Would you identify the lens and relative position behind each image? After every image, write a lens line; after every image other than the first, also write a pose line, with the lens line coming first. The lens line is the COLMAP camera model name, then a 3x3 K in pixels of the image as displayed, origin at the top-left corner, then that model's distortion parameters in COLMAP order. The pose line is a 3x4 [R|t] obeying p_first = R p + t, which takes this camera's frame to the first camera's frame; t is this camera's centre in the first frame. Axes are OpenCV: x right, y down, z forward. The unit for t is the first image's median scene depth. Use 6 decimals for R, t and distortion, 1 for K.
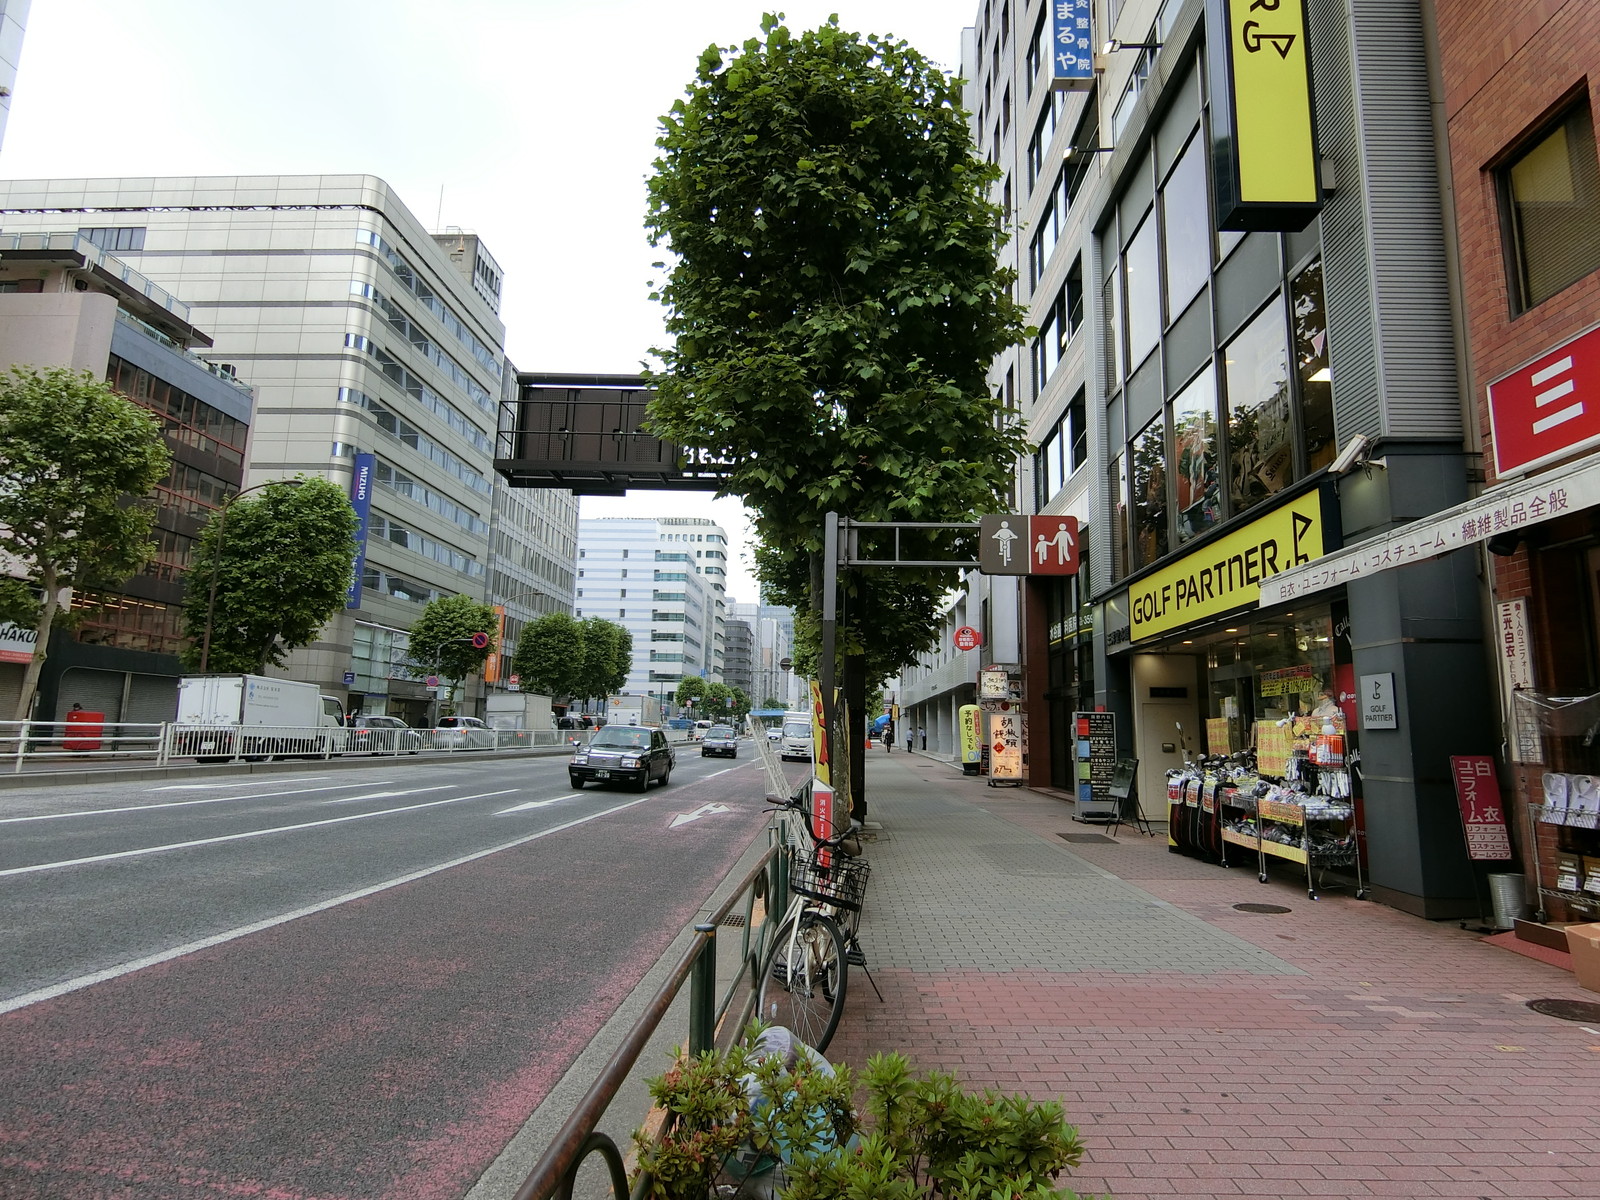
lens RADIAL K [[983.5, 0, 800.0], [0, 983.5, 600.0], [0, 0, 1]] dist [-0.003050, -0.001491]
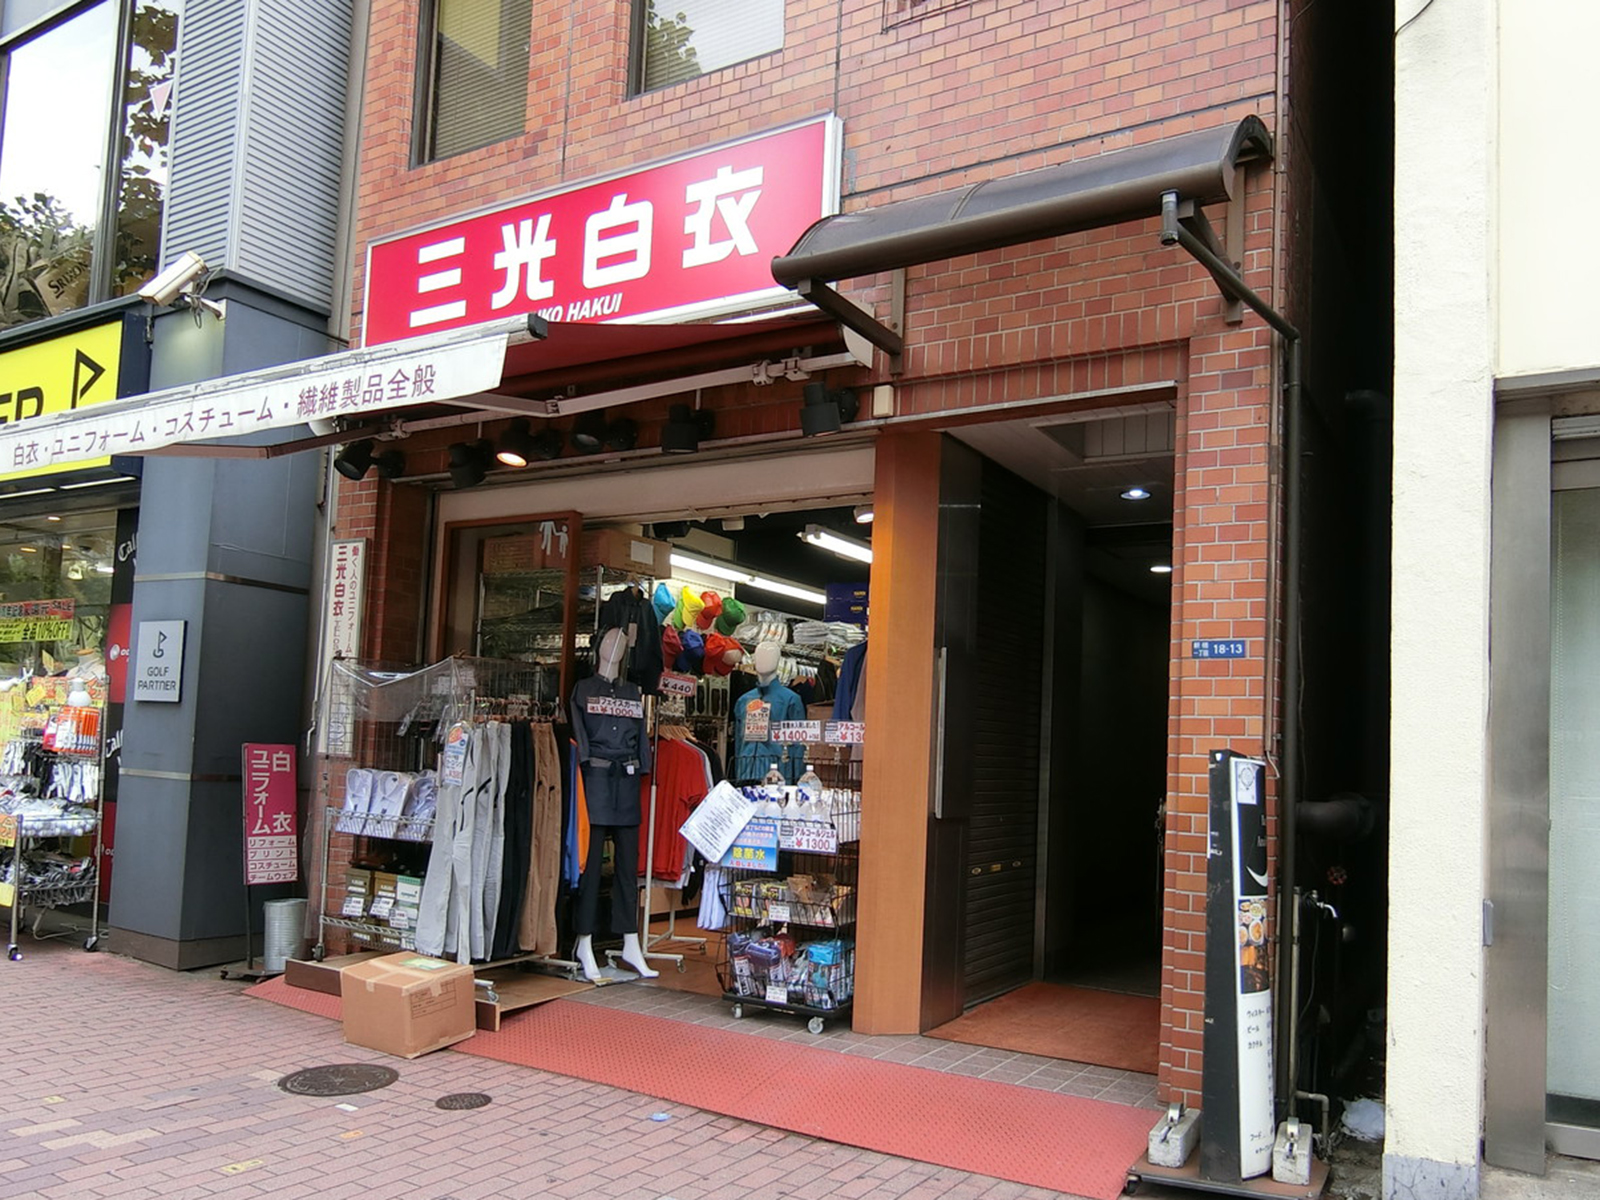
lens RADIAL K [[1358.6, 0, 800.0], [0, 1358.6, 600.0], [0, 0, 1]] dist [-0.013107, -0.012567]
pose [[0.576521, 0.109239, 0.809747, 0.083923], [-0.152525, 0.987991, -0.024691, 0.017704], [-0.802720, -0.109272, 0.586259, 0.104691]]
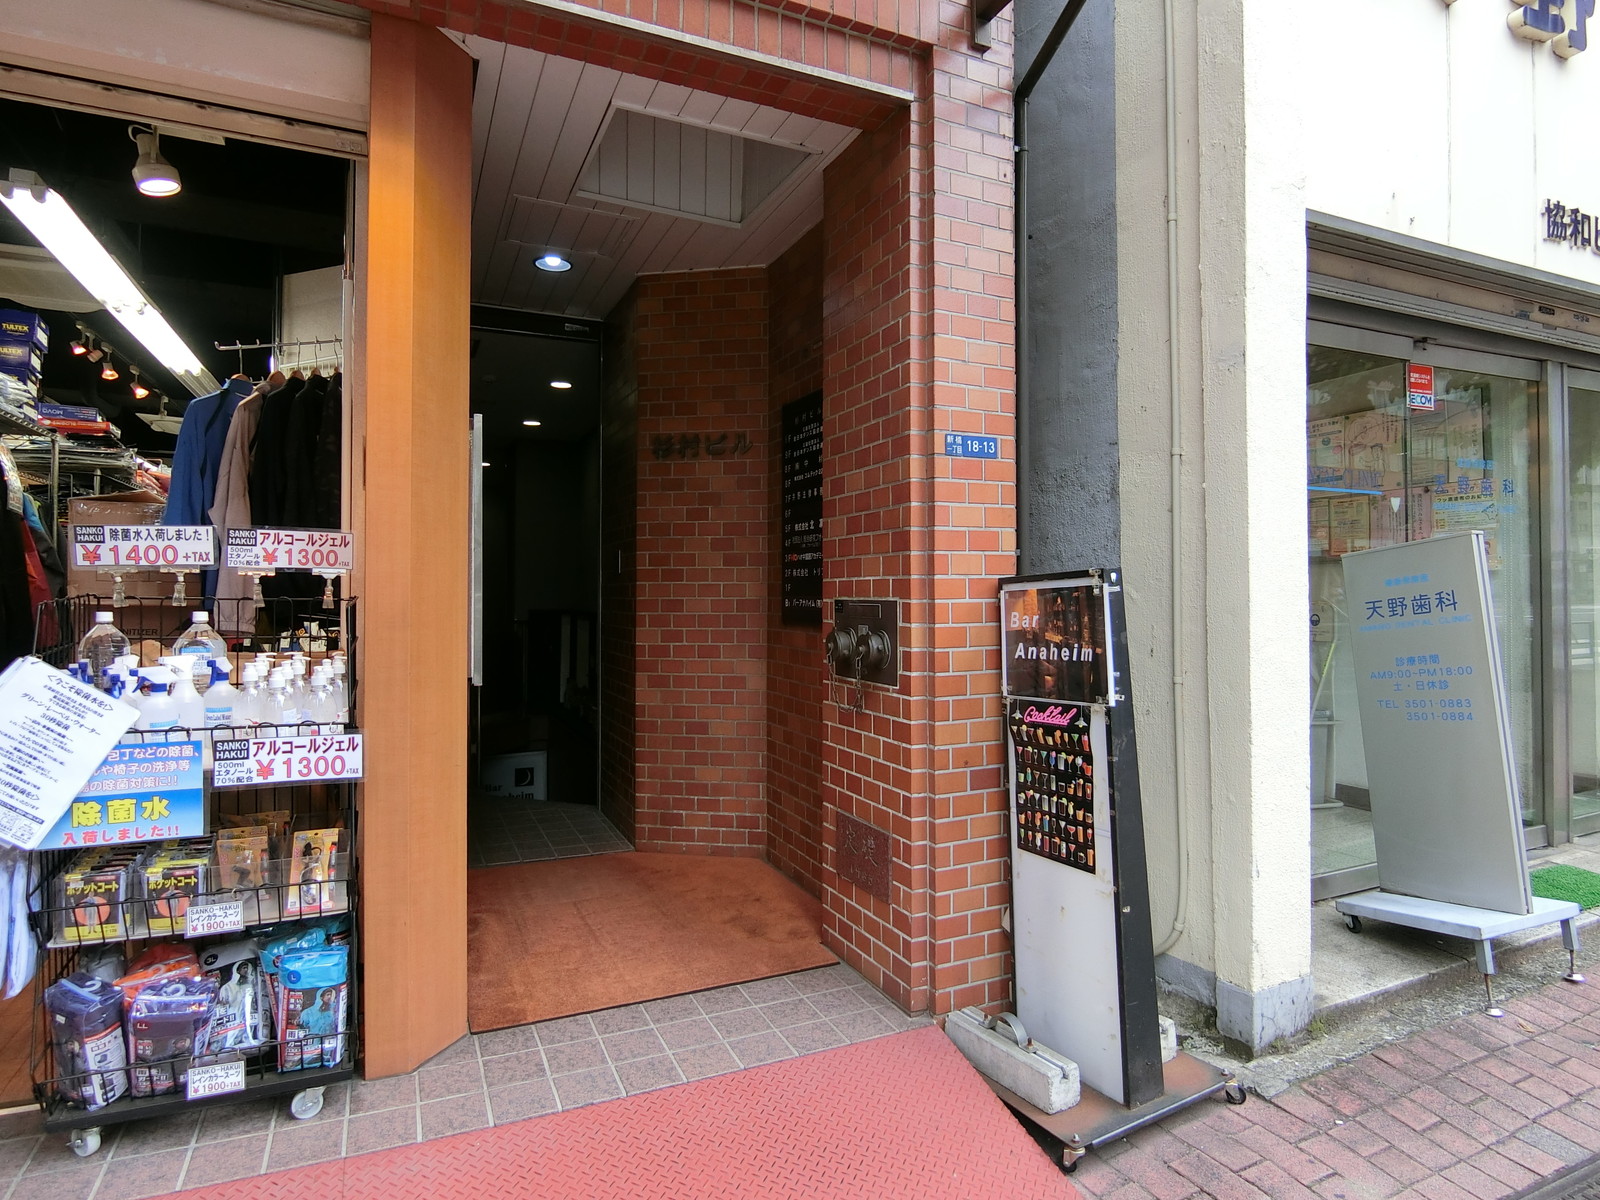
lens RADIAL K [[926.6, 0, 801.1], [0, 926.6, 574.8], [0, 0, 1]] dist [-0.027084, -0.000925]
pose [[-0.401154, 0.003718, 0.916003, 0.339896], [-0.139741, 0.988039, -0.065208, 0.061650], [-0.905289, -0.154162, -0.395836, 0.413122]]
